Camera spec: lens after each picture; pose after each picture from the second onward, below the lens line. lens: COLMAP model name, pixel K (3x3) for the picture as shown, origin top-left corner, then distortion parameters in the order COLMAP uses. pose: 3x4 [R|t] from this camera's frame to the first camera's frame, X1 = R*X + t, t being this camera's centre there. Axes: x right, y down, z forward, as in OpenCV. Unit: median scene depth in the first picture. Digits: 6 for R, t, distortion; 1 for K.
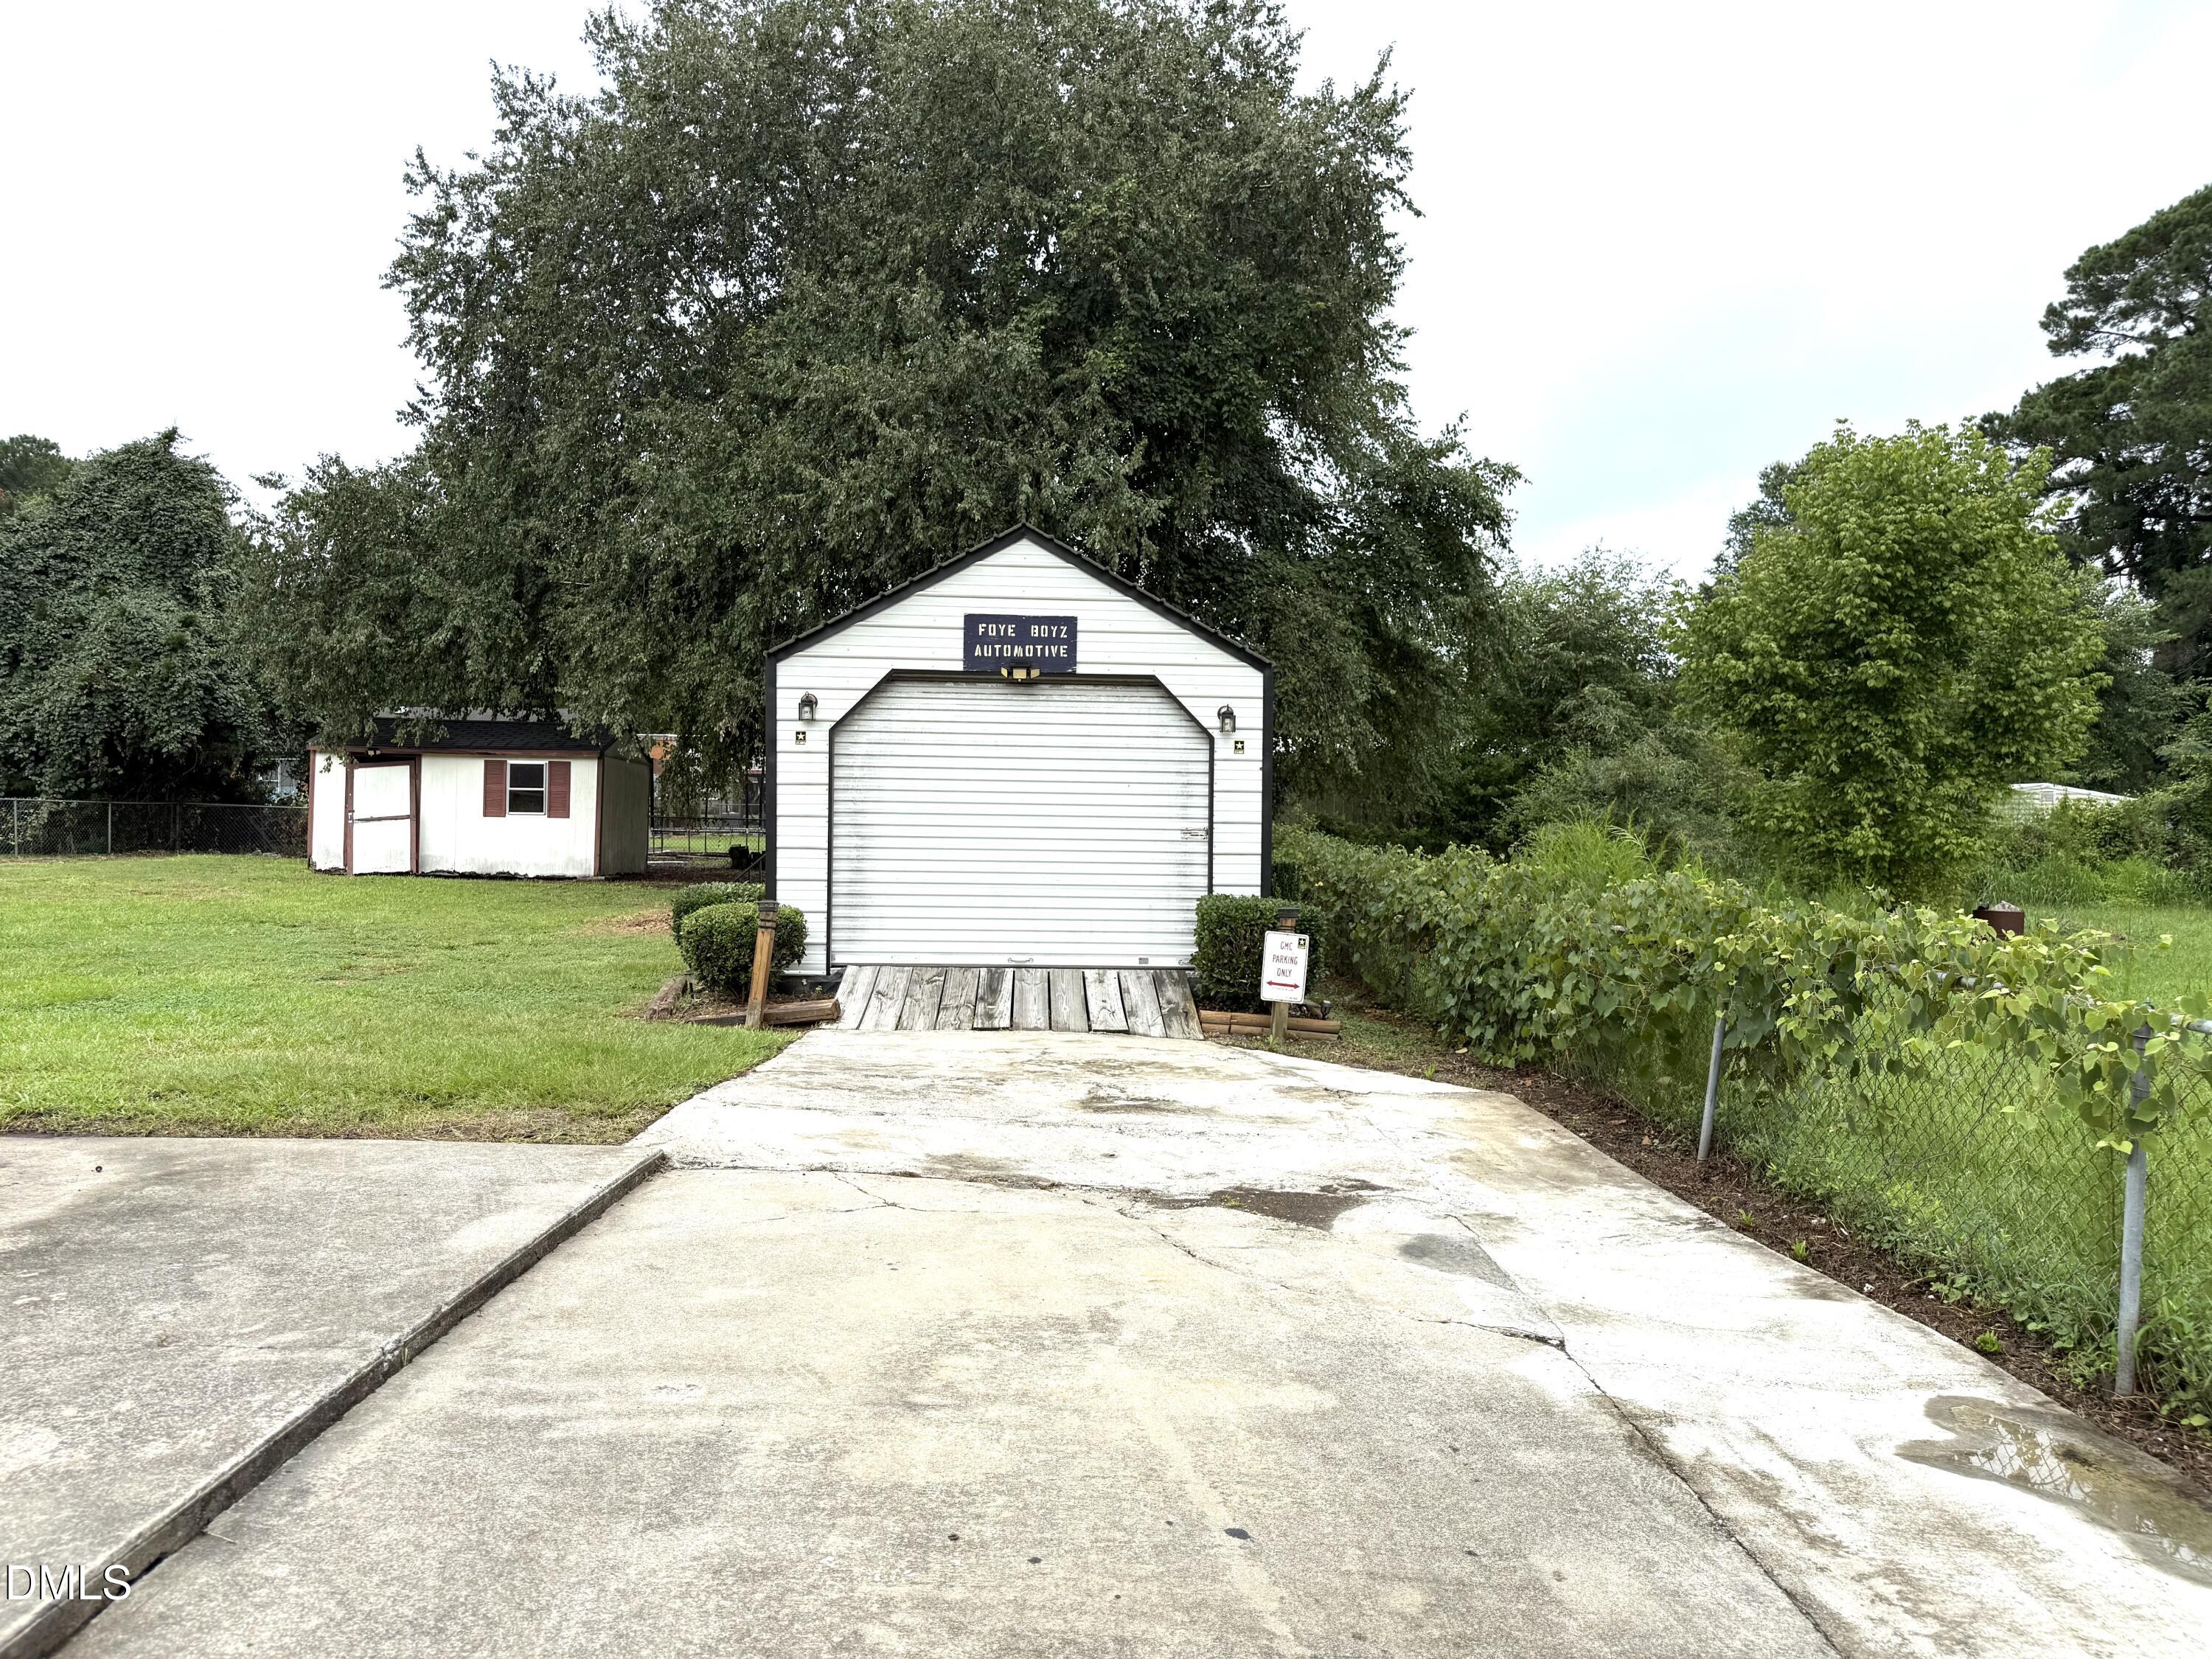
lens RADIAL K [[1566.2, 0, 1130.9], [0, 1566.2, 829.9], [0, 0, 1]] dist [0.080348, -0.118180]
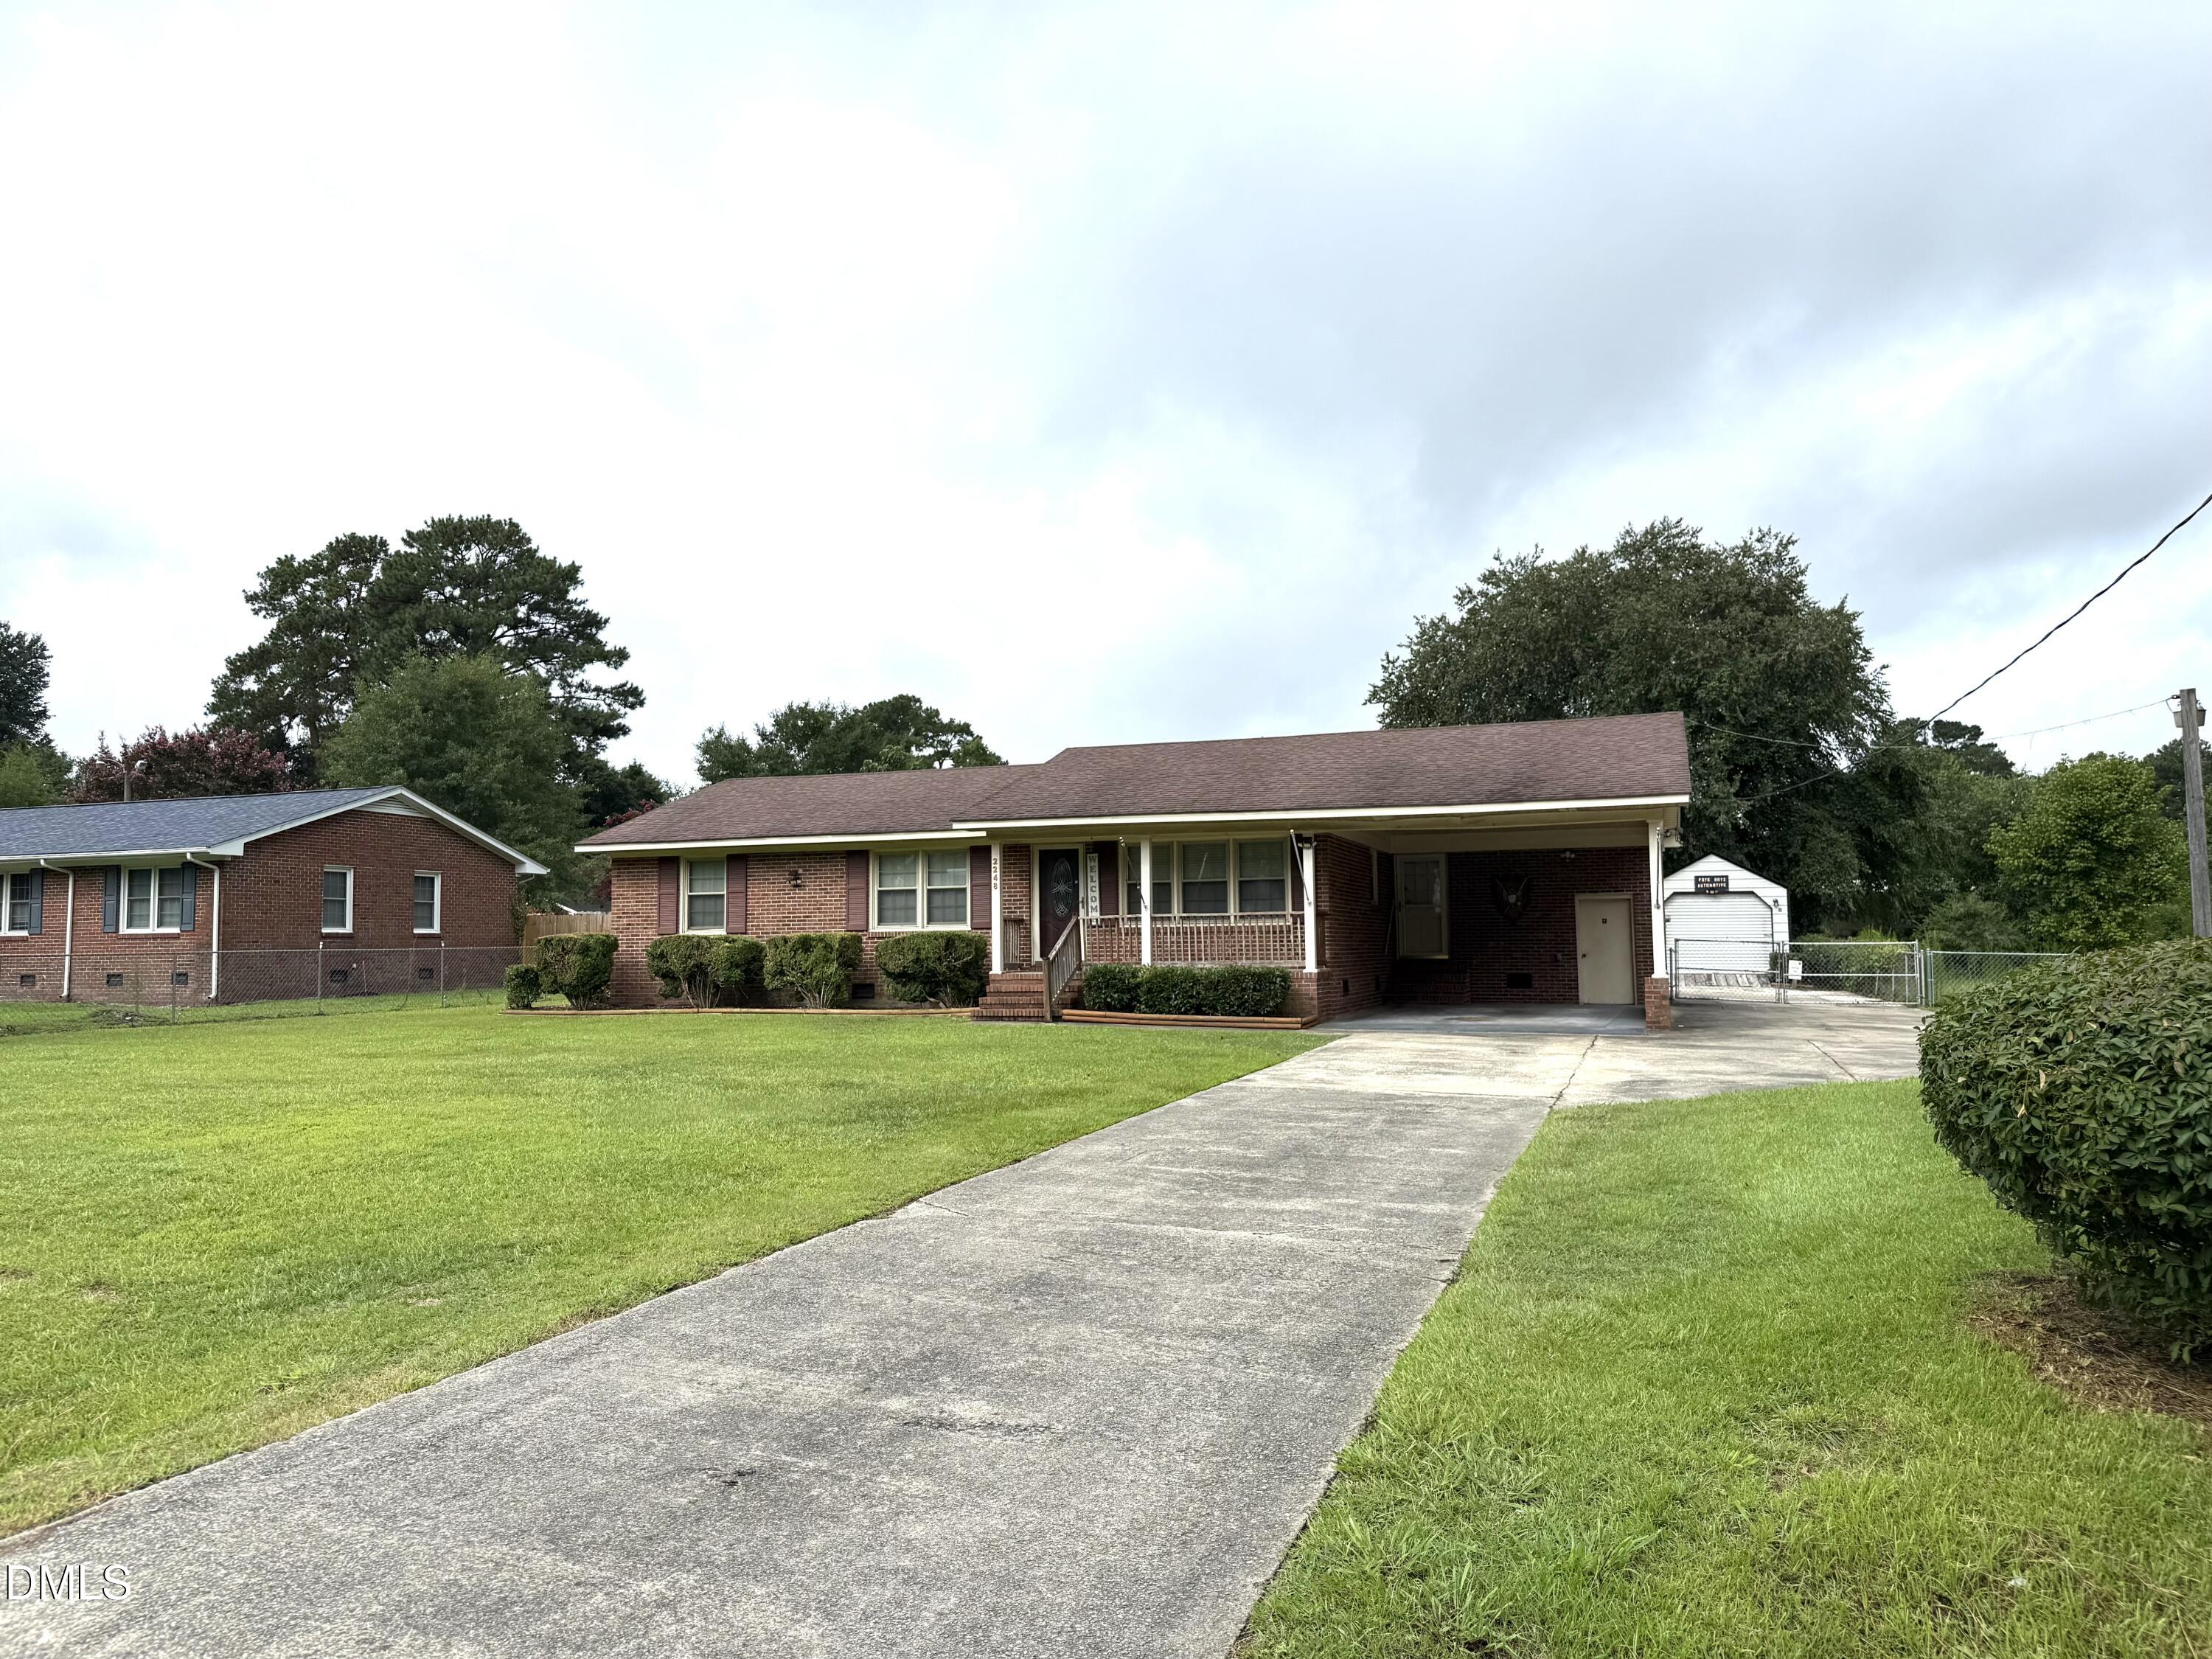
lens RADIAL K [[1566.2, 0, 1130.9], [0, 1566.2, 829.9], [0, 0, 1]] dist [0.080348, -0.118180]
pose [[0.937477, -0.049254, -0.344545, -0.063675], [0.020899, 0.996116, -0.085533, 0.038967], [0.347420, 0.072985, 0.934865, -2.796066]]
